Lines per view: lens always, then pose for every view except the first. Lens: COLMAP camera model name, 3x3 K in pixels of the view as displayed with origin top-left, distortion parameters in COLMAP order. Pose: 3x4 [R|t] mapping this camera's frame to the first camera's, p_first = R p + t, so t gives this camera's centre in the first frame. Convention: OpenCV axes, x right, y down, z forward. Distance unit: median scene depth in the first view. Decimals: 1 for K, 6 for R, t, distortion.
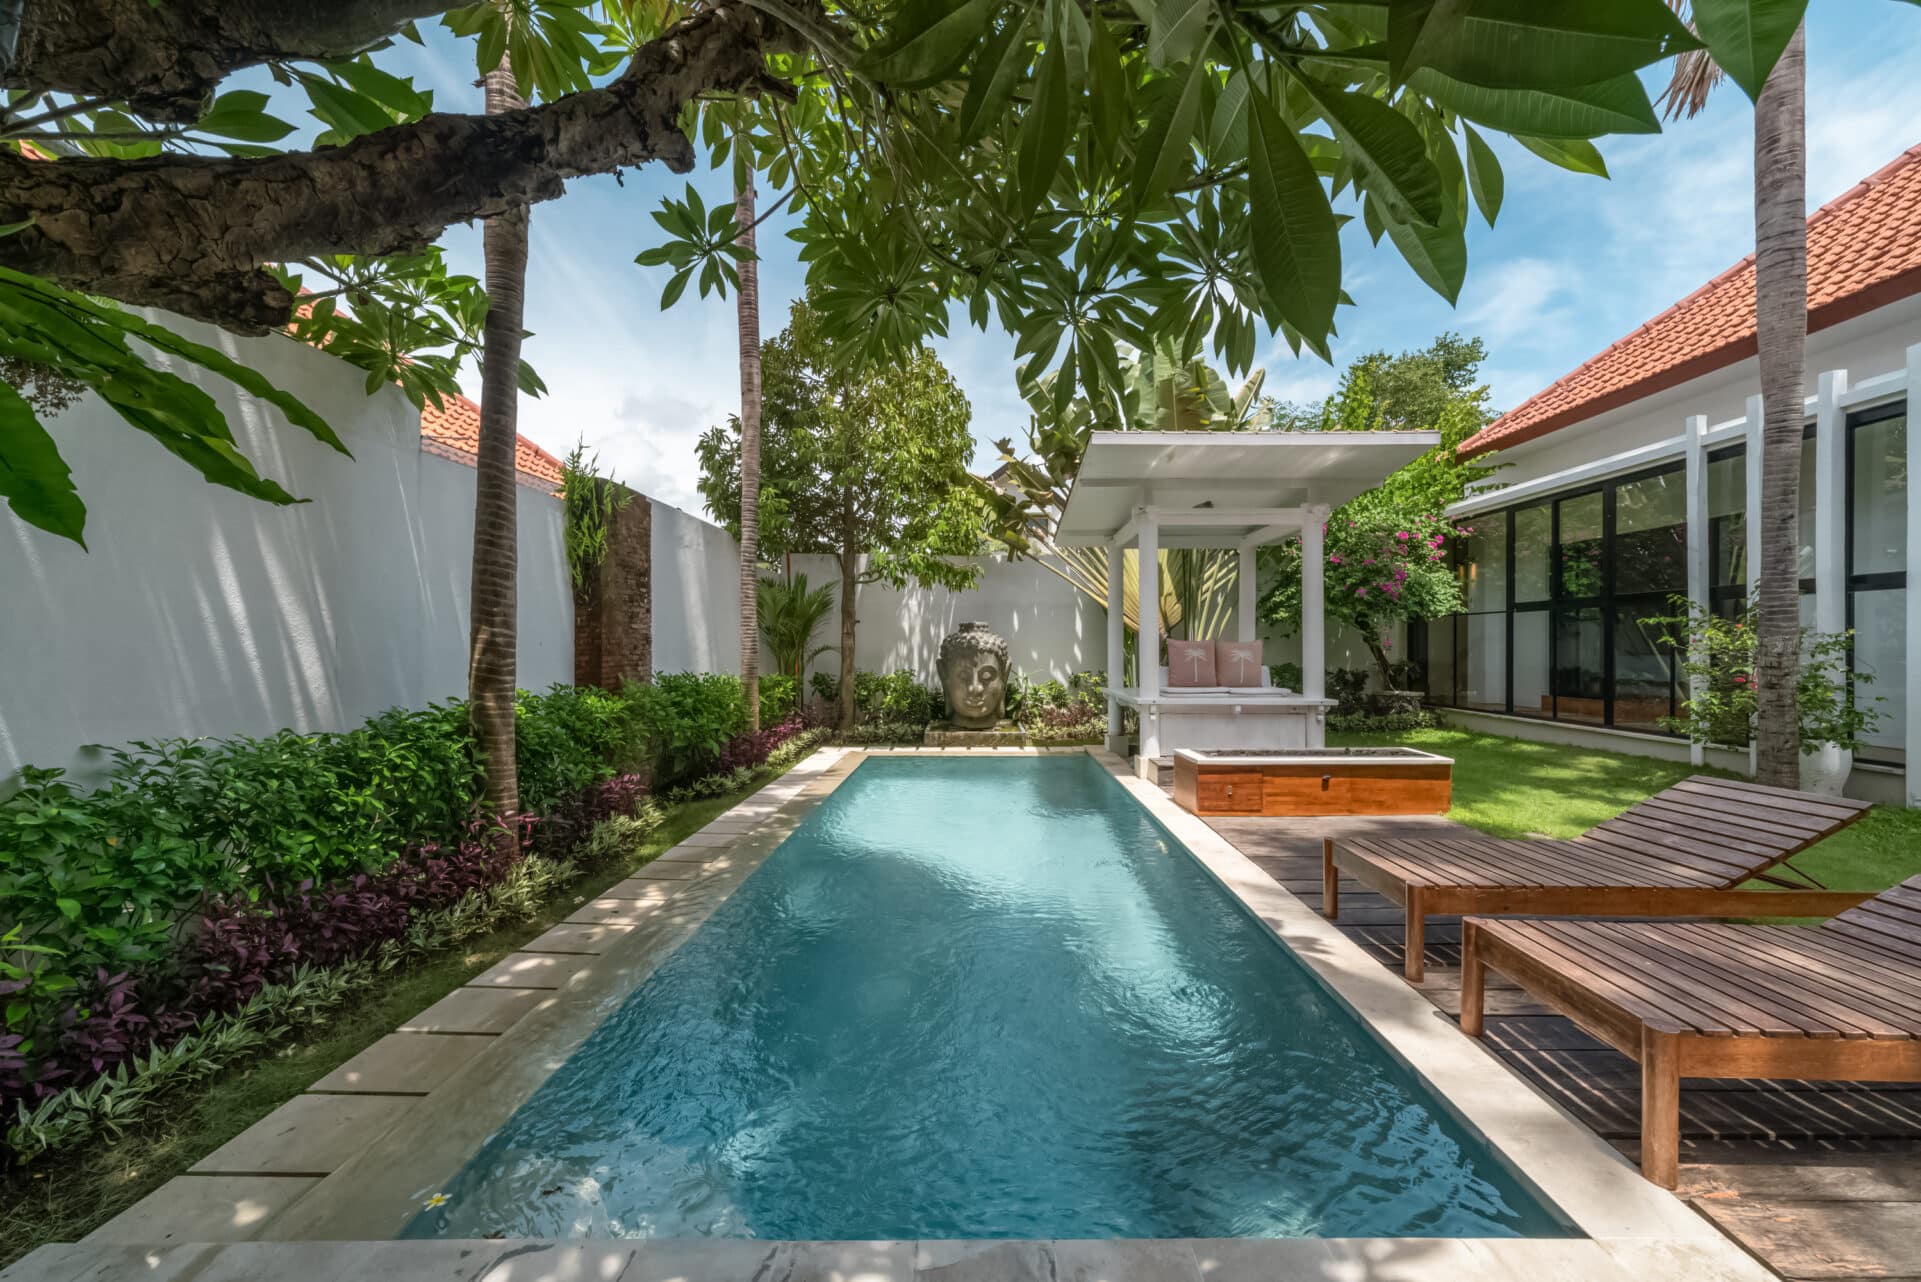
lens RADIAL K [[655.7, 0, 965.9], [0, 655.7, 637.3], [0, 0, 1]] dist [0.002333, 0.000134]
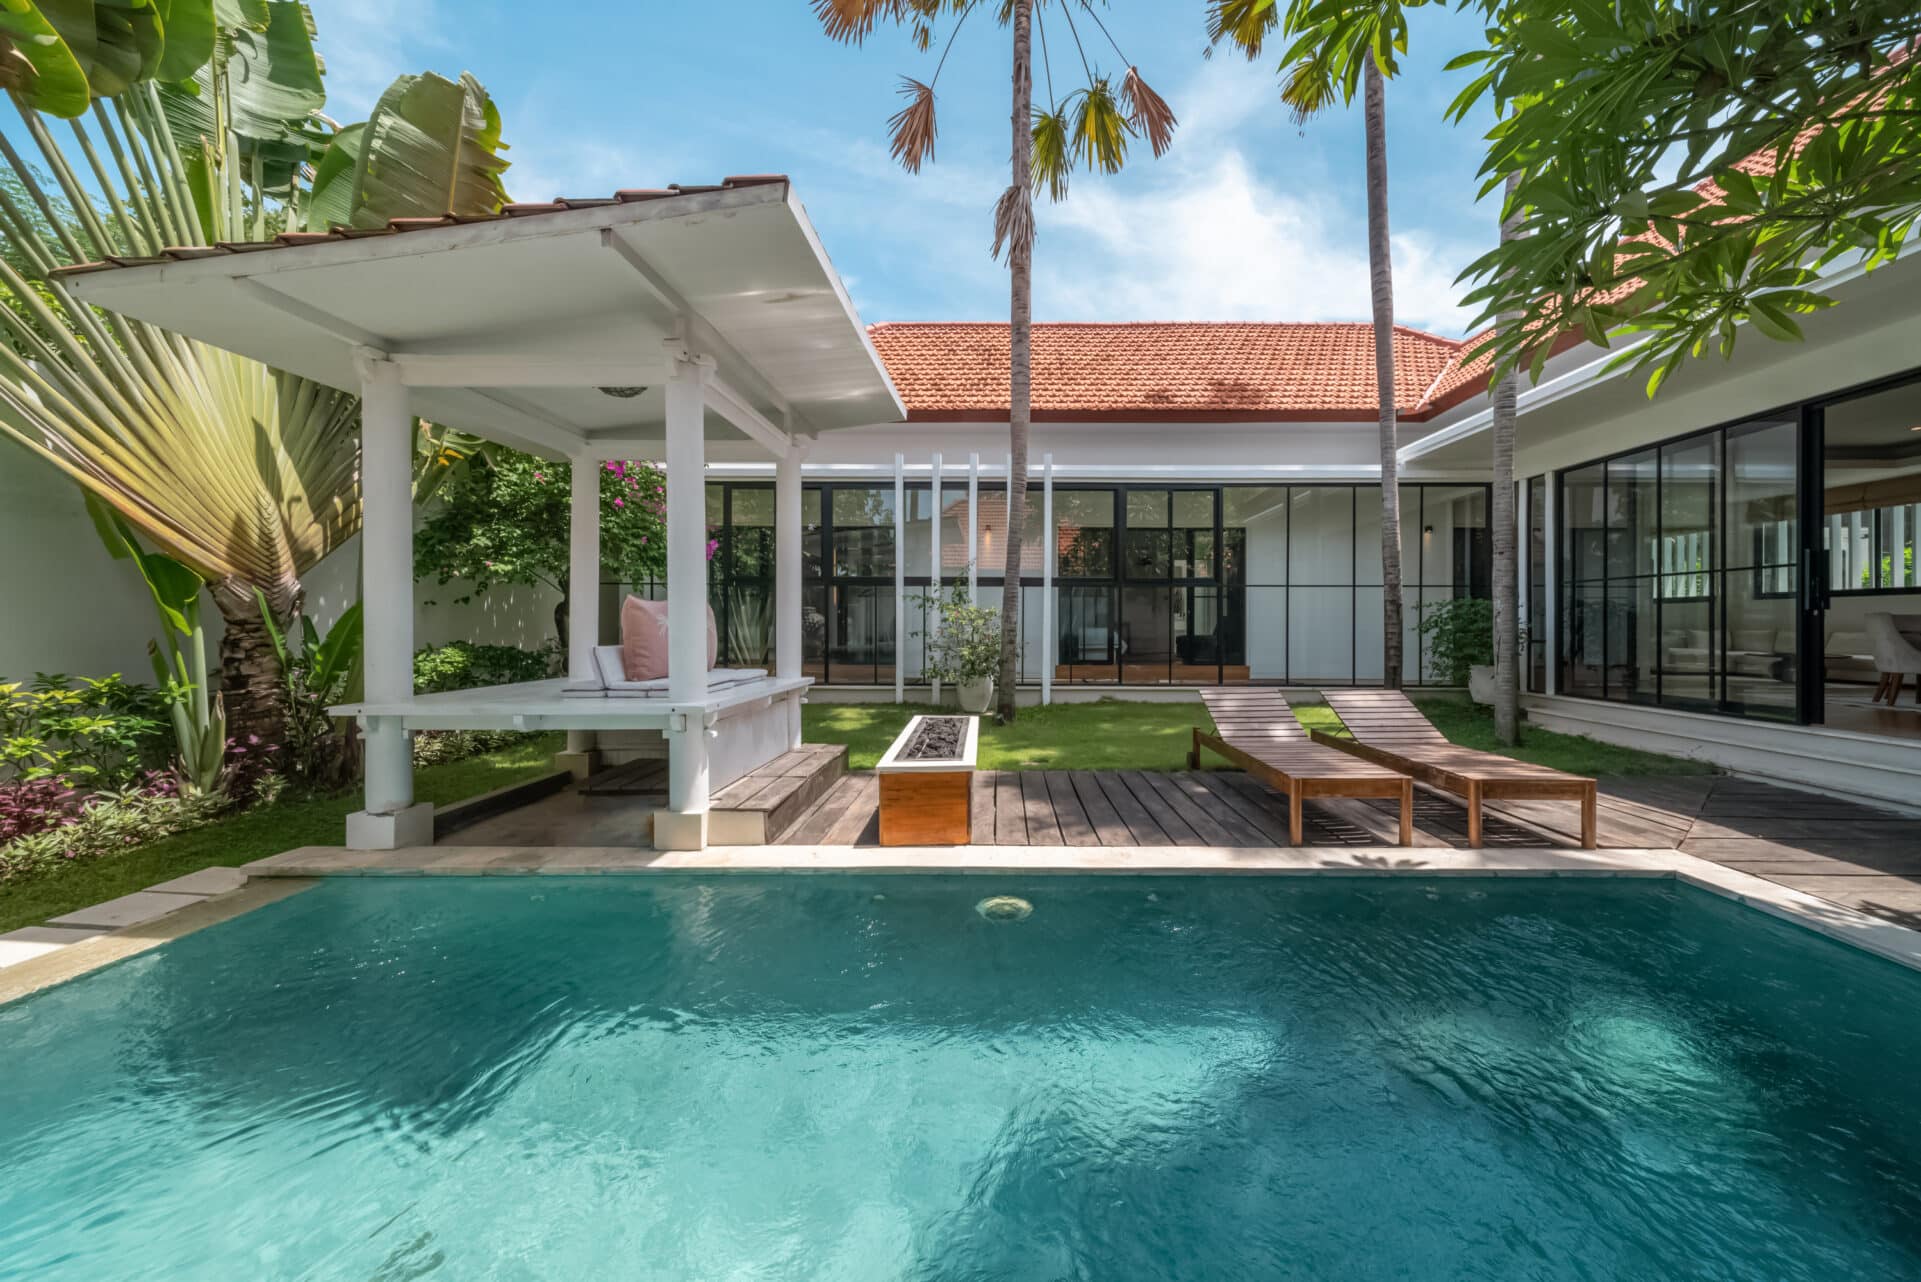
lens RADIAL K [[655.7, 0, 1026.0], [0, 655.7, 631.7], [0, 0, 1]] dist [0.002333, 0.000134]
pose [[-0.007560, 0.002446, 0.999968, -0.348929], [-0.000765, 0.999997, -0.002452, 0.061799], [-0.999971, -0.000783, -0.007558, 1.007891]]
